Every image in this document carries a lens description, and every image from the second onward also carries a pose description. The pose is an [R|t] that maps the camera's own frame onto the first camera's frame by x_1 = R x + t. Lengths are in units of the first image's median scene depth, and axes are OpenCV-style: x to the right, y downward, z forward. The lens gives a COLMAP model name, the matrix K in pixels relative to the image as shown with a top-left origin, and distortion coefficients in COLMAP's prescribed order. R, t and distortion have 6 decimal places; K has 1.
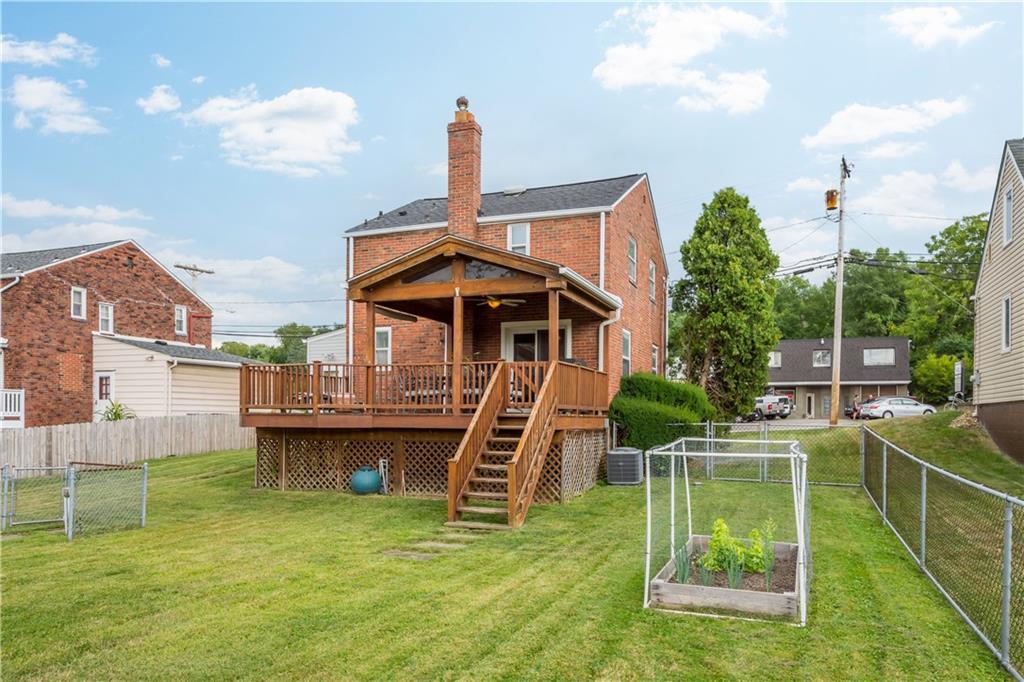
lens RADIAL K [[763.5, 0, 512.0], [0, 763.5, 341.0], [0, 0, 1]] dist [0.000179, -0.000177]
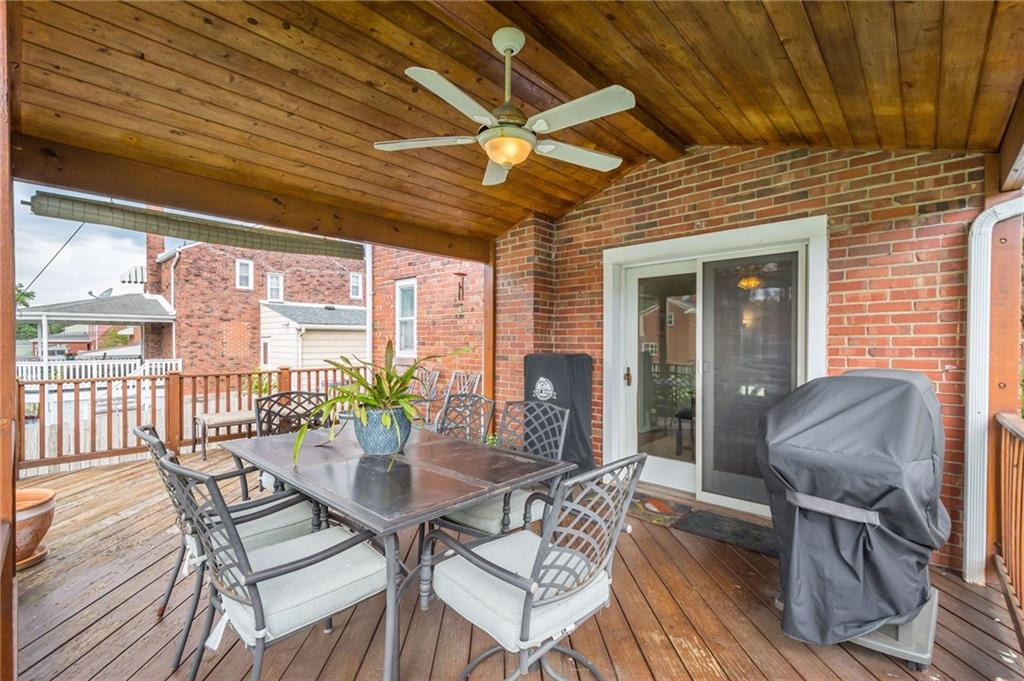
lens RADIAL K [[443.3, 0, 512.0], [0, 443.3, 340.5], [0, 0, 1]] dist [0.001317, 0.000091]
pose [[0.922125, -0.001527, -0.386889, 0.023140], [0.042059, 0.994461, 0.096320, -0.001369], [0.384600, -0.105092, 0.917082, 0.570514]]
